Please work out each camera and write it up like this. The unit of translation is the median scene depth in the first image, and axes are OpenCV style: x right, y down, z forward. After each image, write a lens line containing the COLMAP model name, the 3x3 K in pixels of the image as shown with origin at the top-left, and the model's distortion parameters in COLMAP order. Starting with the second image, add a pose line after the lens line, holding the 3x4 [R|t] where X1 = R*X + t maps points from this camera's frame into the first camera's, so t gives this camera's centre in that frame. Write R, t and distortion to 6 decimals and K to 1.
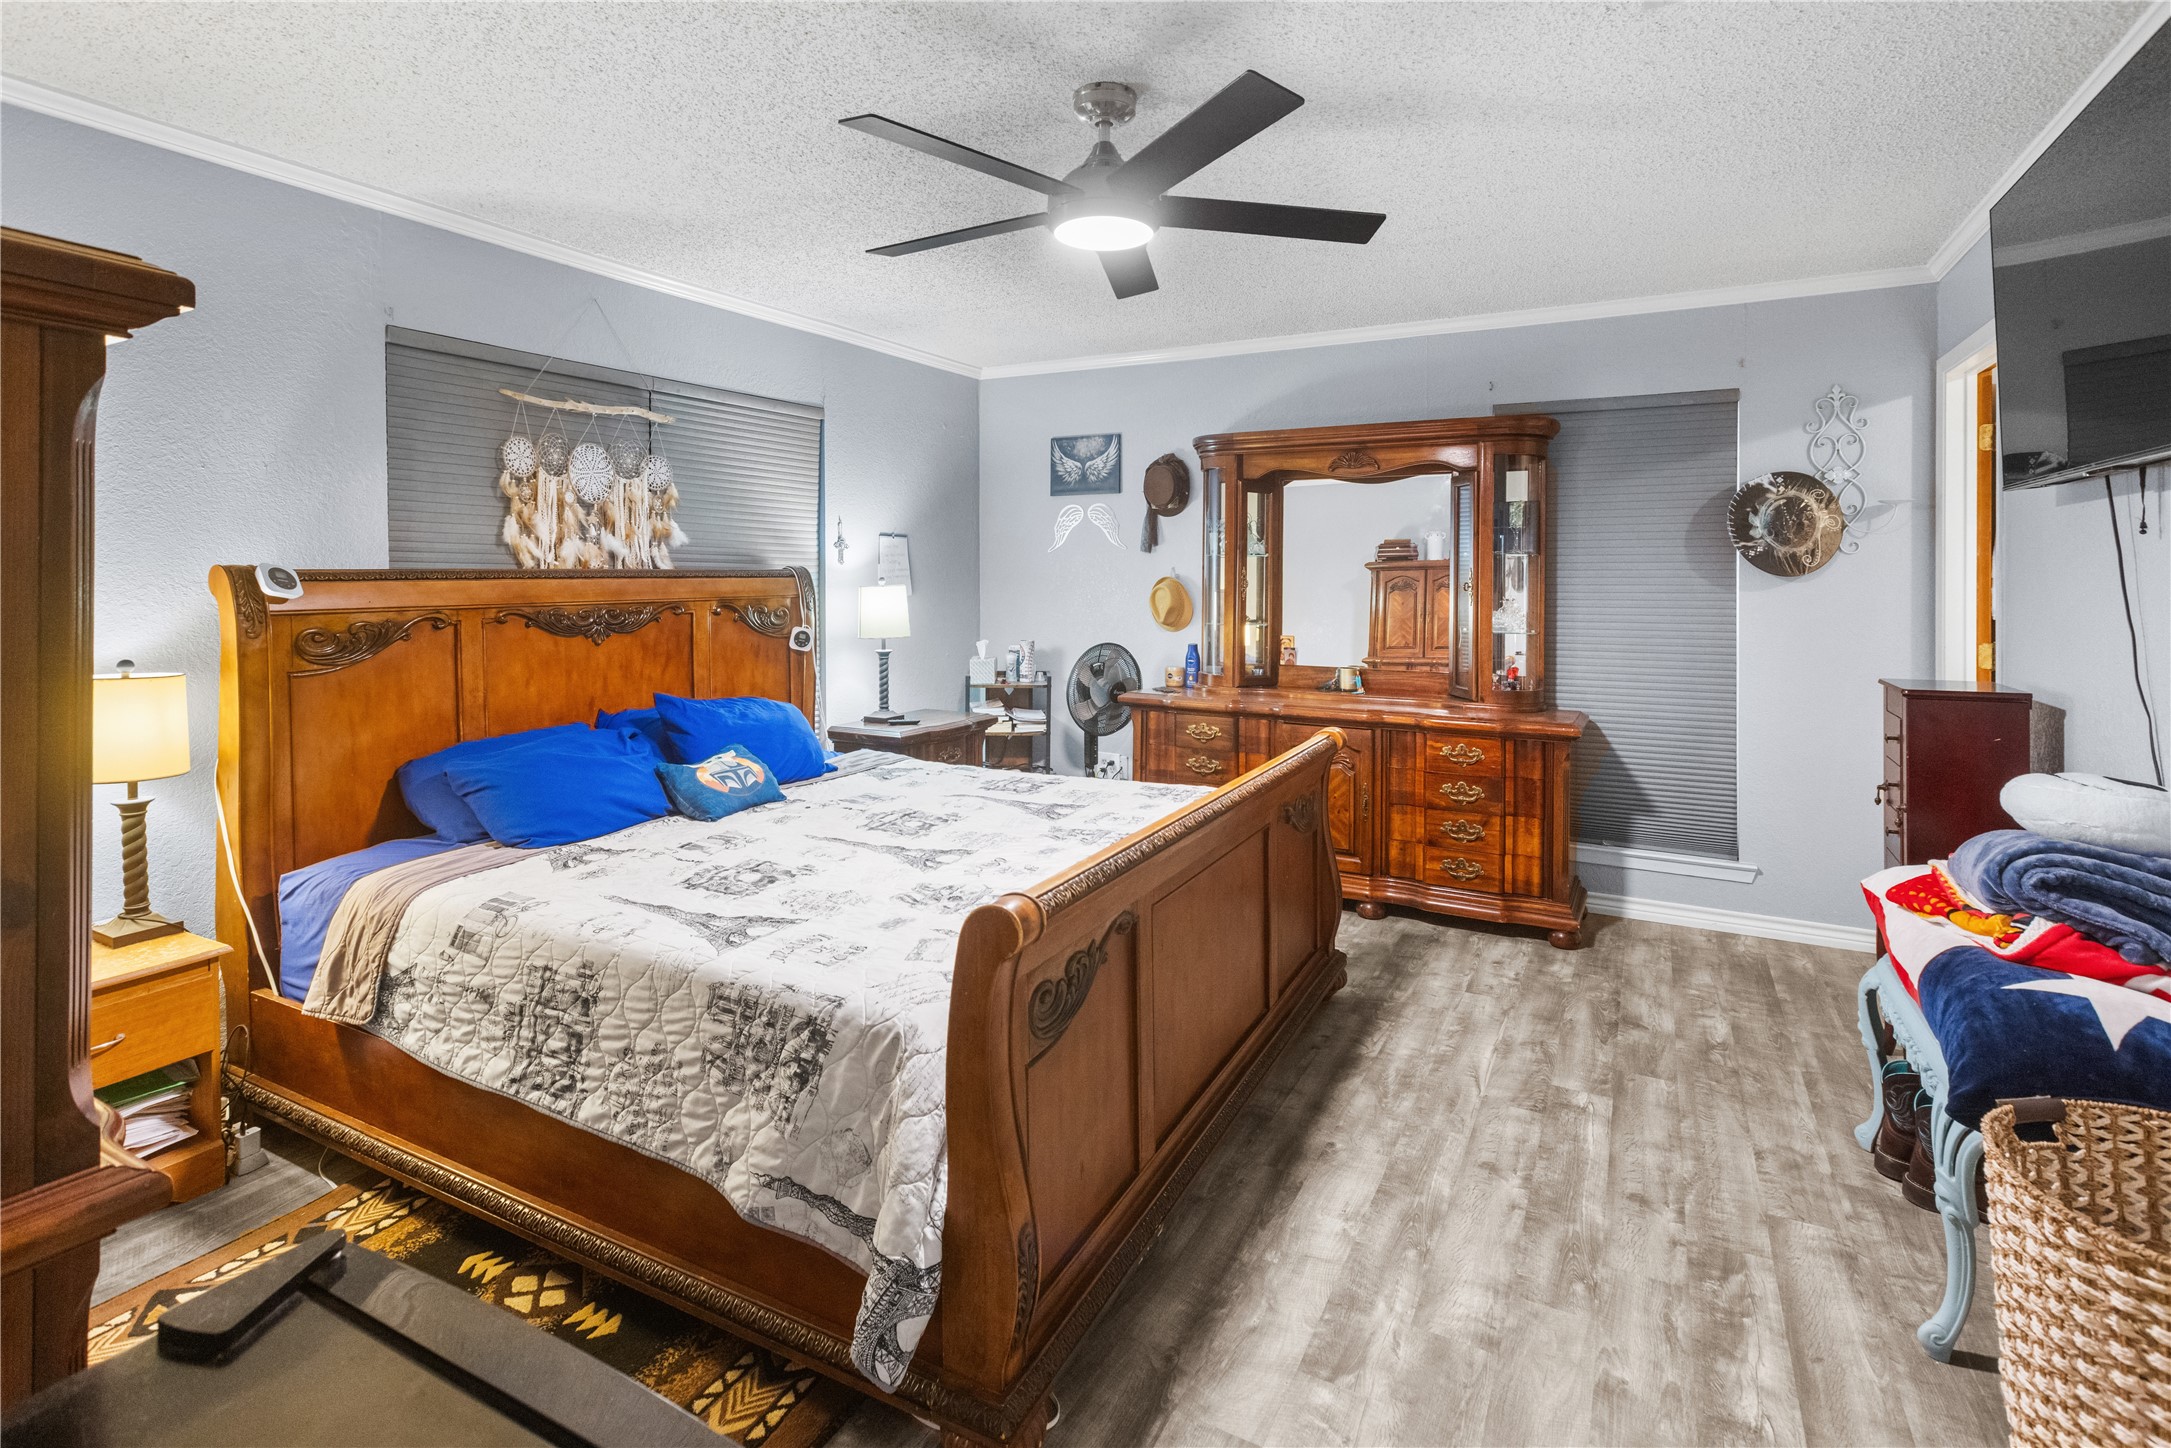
lens RADIAL K [[983.5, 0, 1123.9], [0, 983.5, 583.3], [0, 0, 1]] dist [-0.001206, -0.000143]
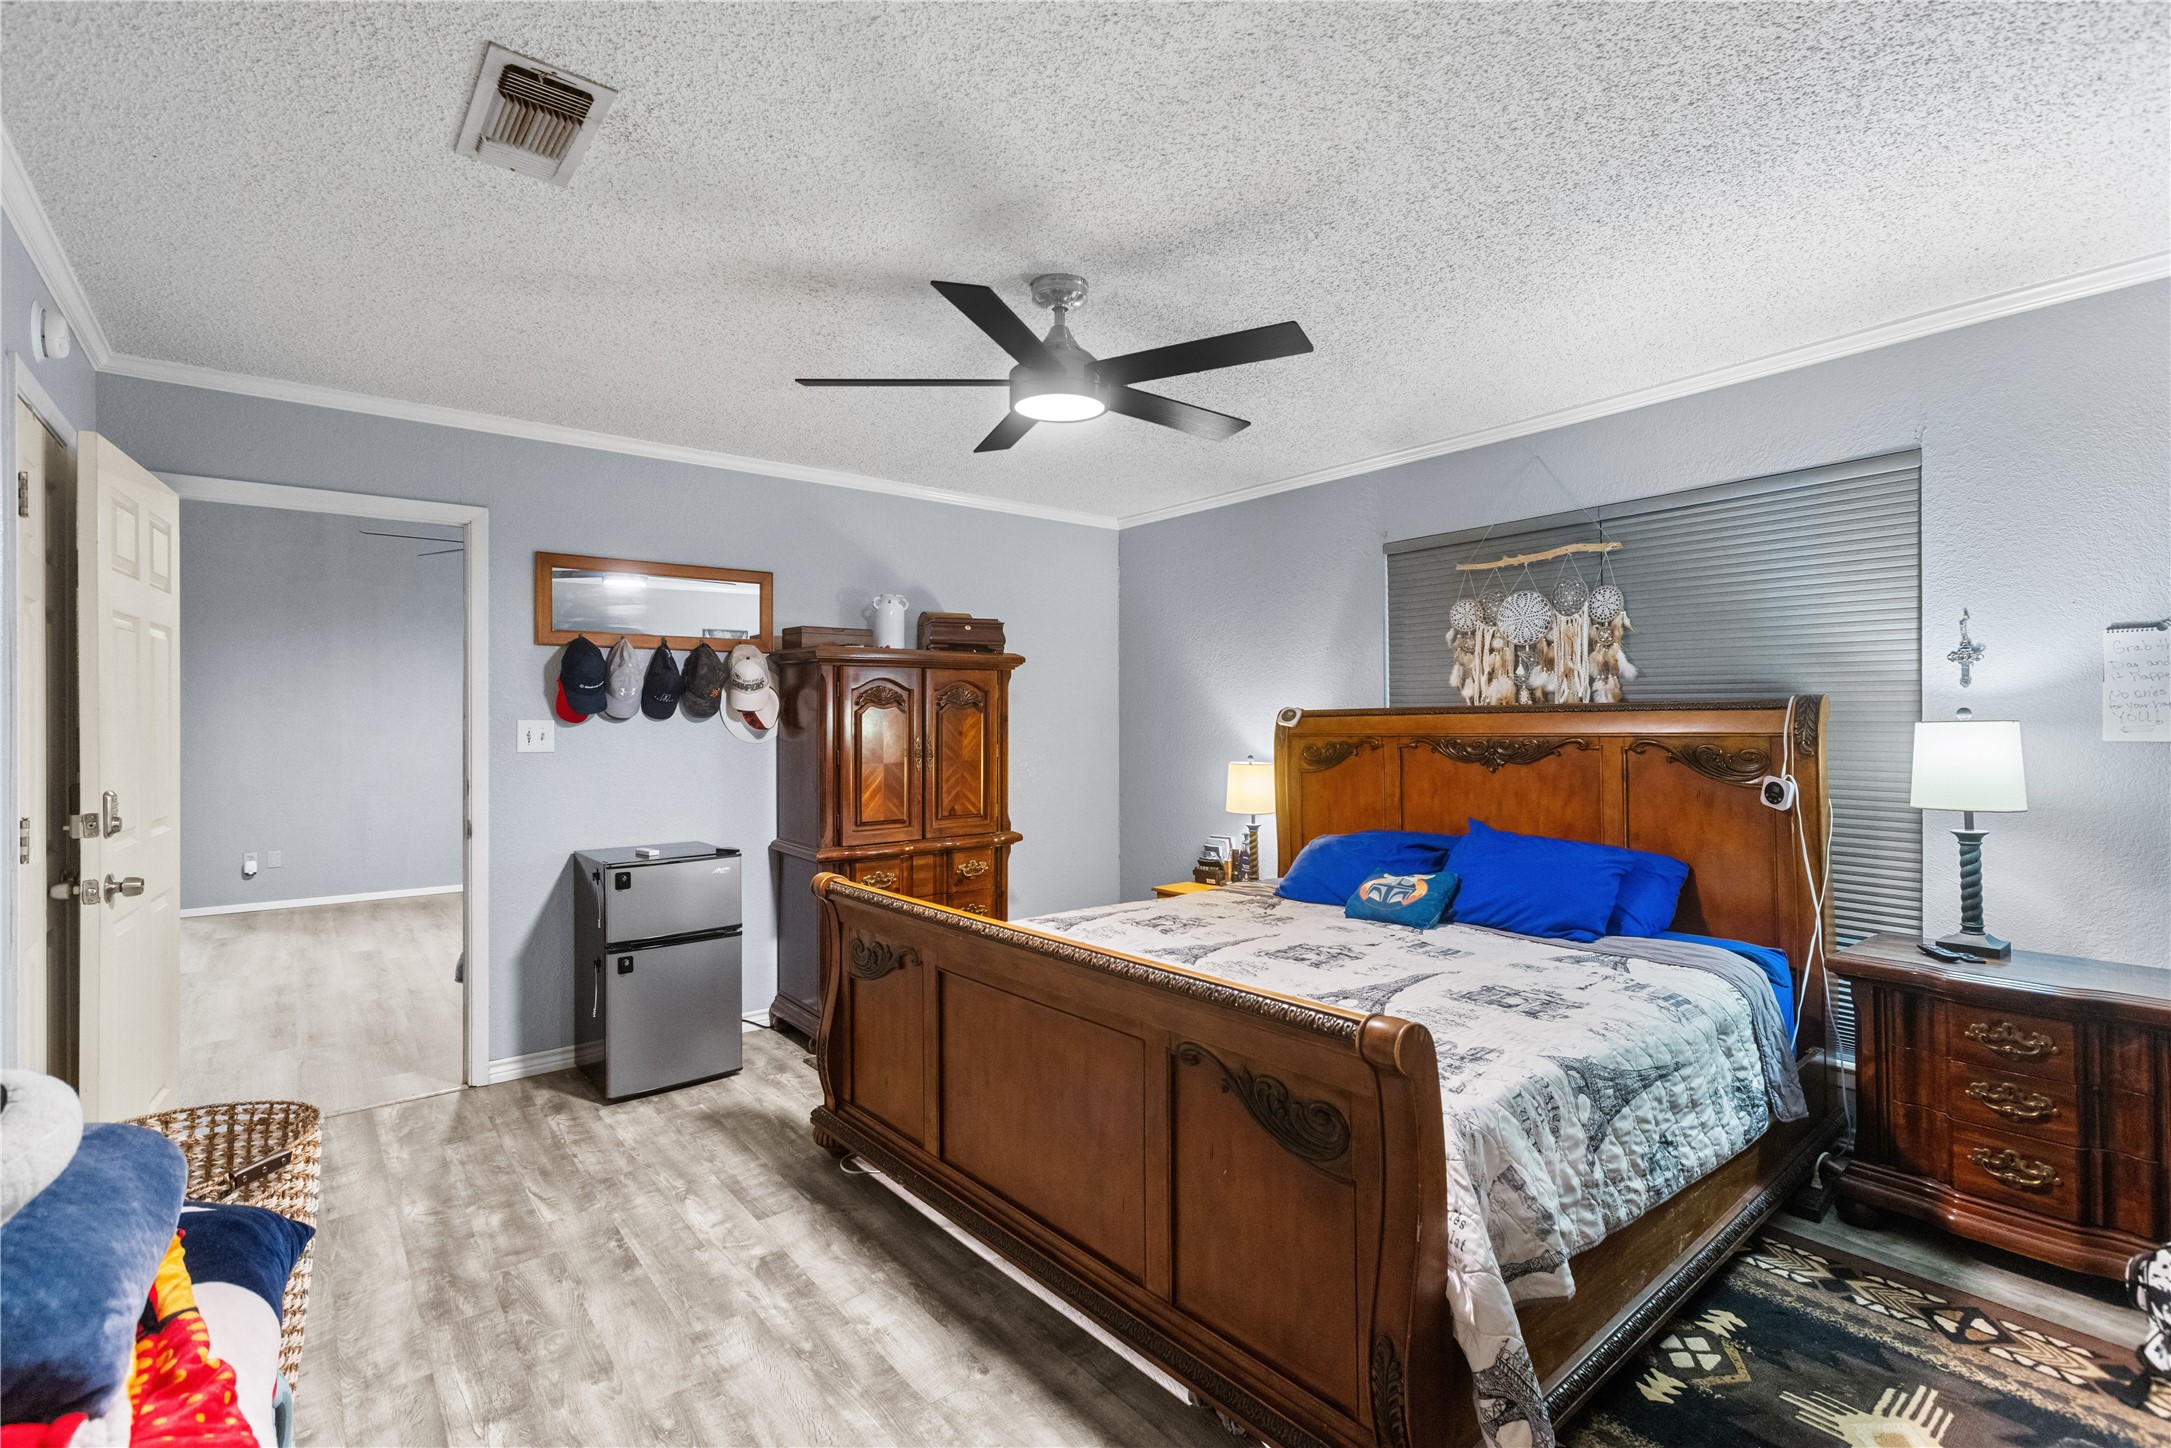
lens RADIAL K [[983.5, 0, 1089.1], [0, 983.5, 719.0], [0, 0, 1]] dist [-0.001206, -0.000143]
pose [[-0.383336, 0.004971, -0.923596, 0.701888], [0.004003, 0.999985, 0.003721, -0.004622], [0.923600, -0.002271, -0.383350, 1.024054]]
